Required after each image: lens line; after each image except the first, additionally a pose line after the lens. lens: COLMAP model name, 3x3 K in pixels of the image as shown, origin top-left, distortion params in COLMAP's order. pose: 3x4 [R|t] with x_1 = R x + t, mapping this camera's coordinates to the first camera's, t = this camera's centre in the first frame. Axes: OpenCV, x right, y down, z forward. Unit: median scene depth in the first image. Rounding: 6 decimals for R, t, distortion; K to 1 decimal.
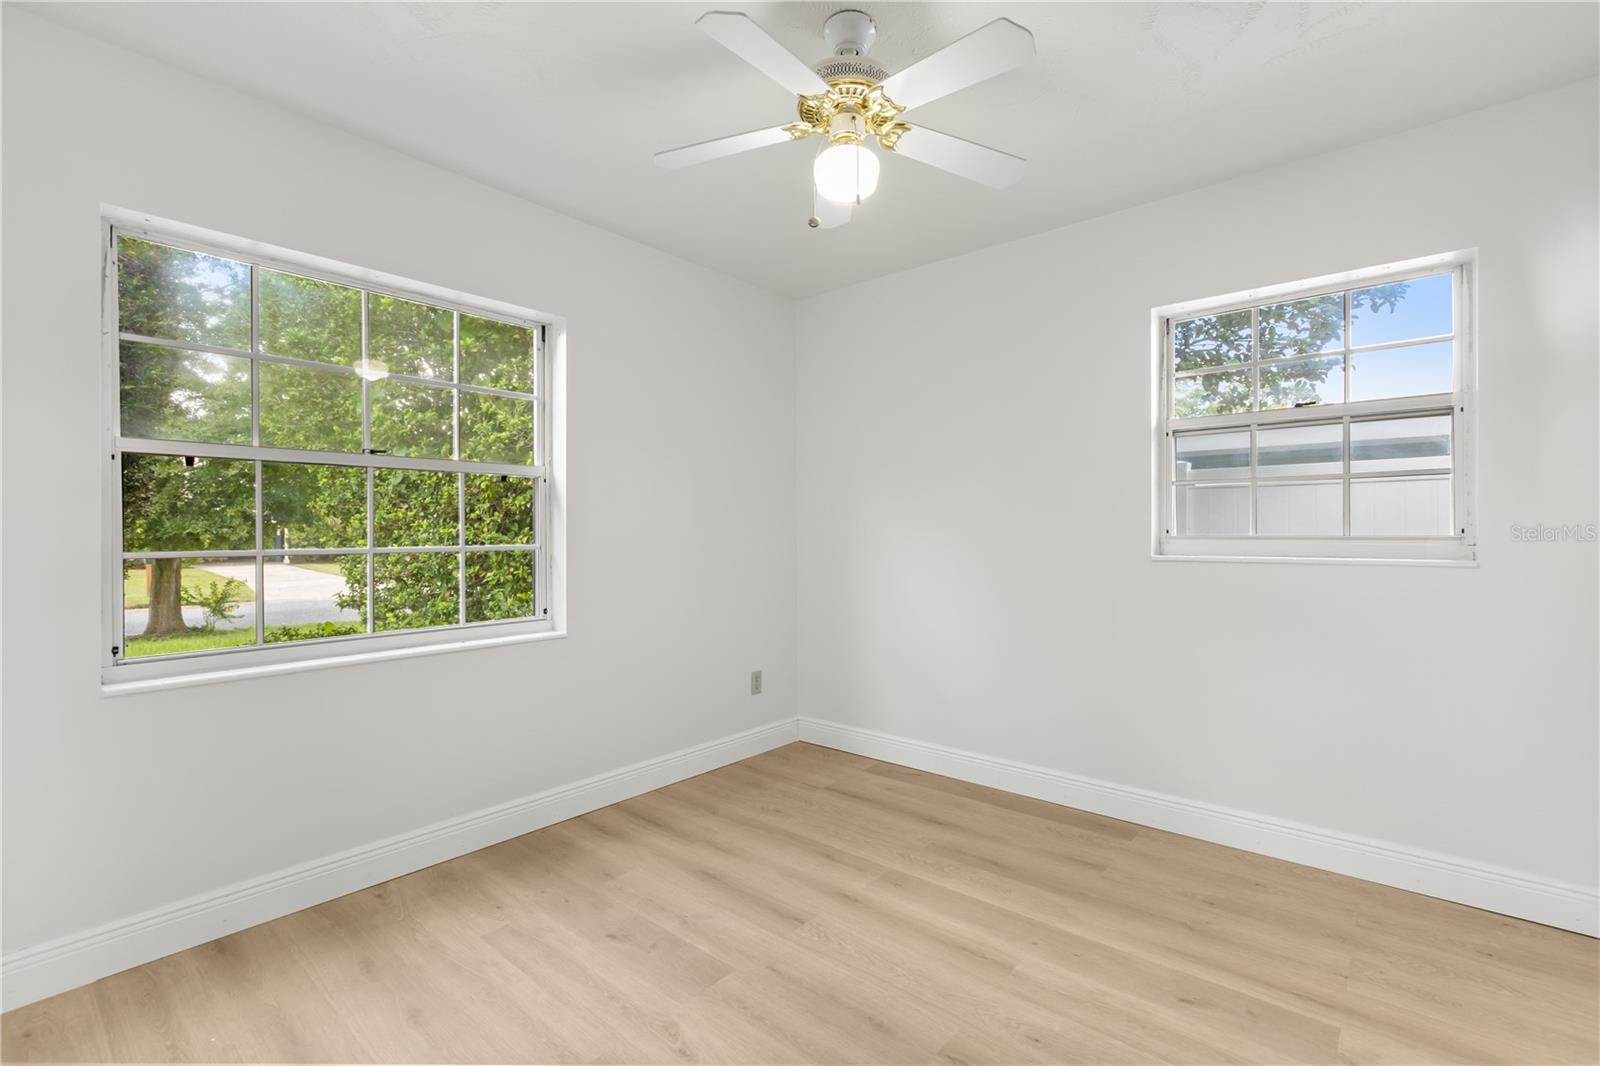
lens RADIAL K [[714.7, 0, 796.2], [0, 714.7, 536.7], [0, 0, 1]] dist [-0.004845, -0.000522]
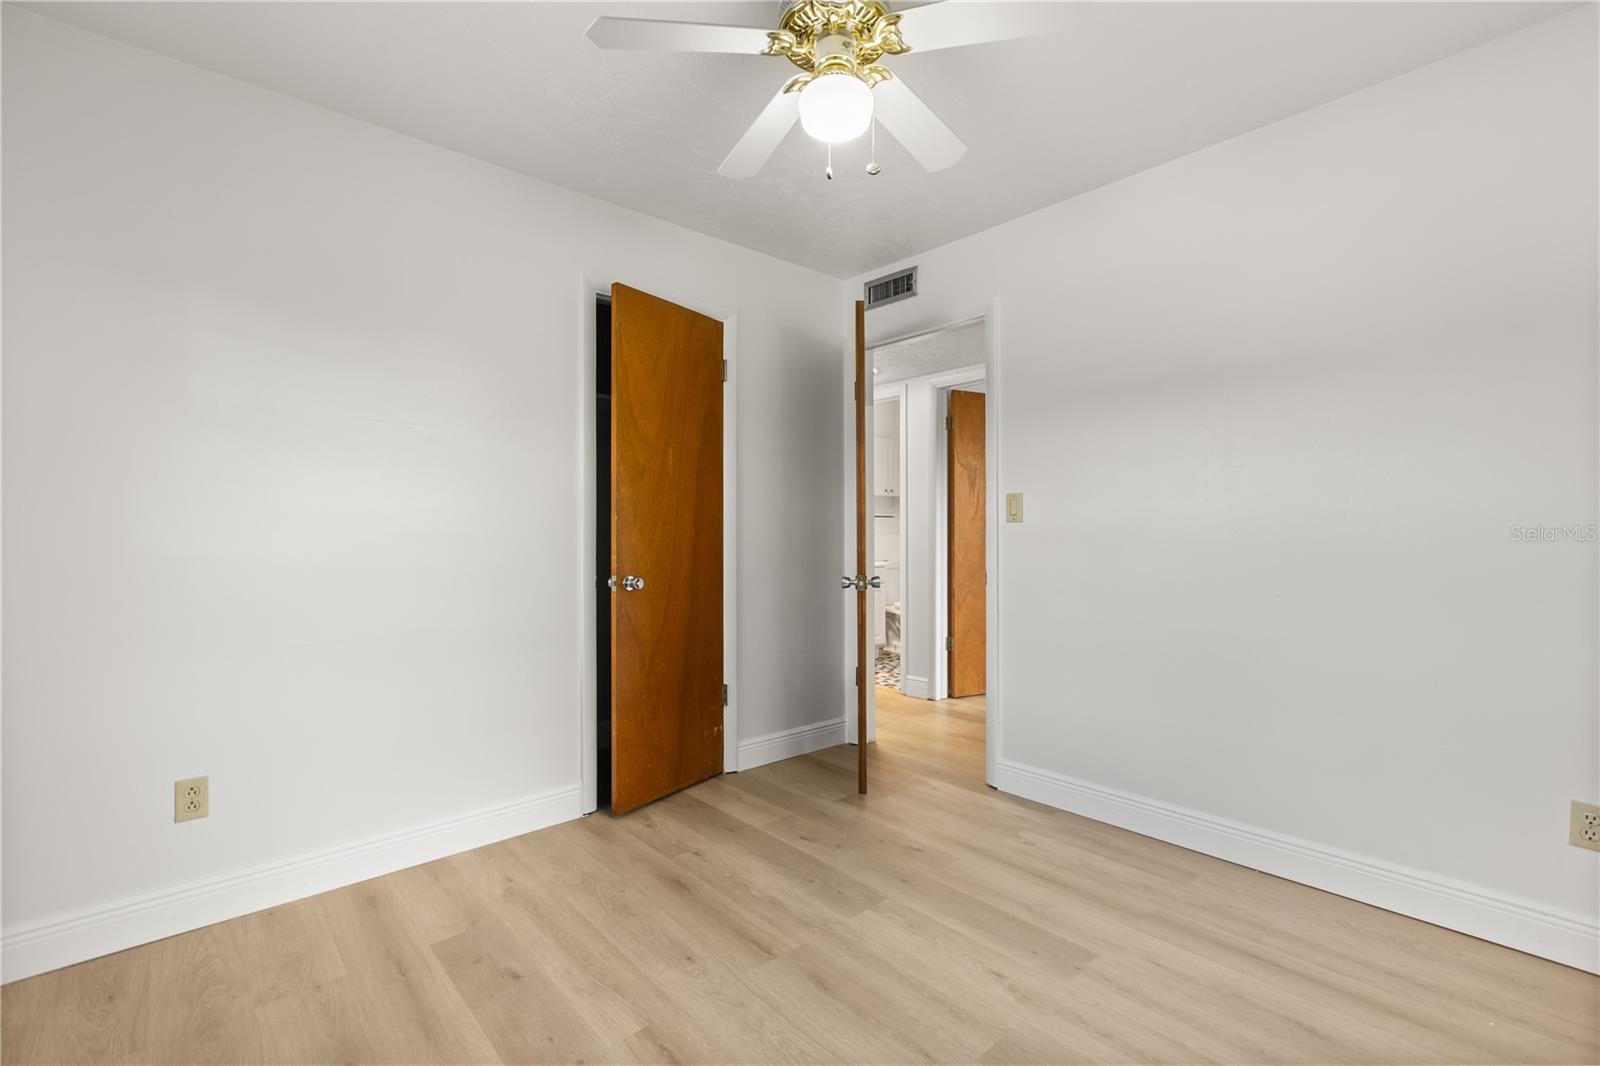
lens RADIAL K [[714.7, 0, 793.4], [0, 714.7, 528.4], [0, 0, 1]] dist [-0.004845, -0.000522]
pose [[-0.991028, 0.008614, 0.133375, 0.006966], [0.008084, 0.999957, -0.004512, 0.013671], [-0.133408, -0.003393, -0.991055, 1.958535]]
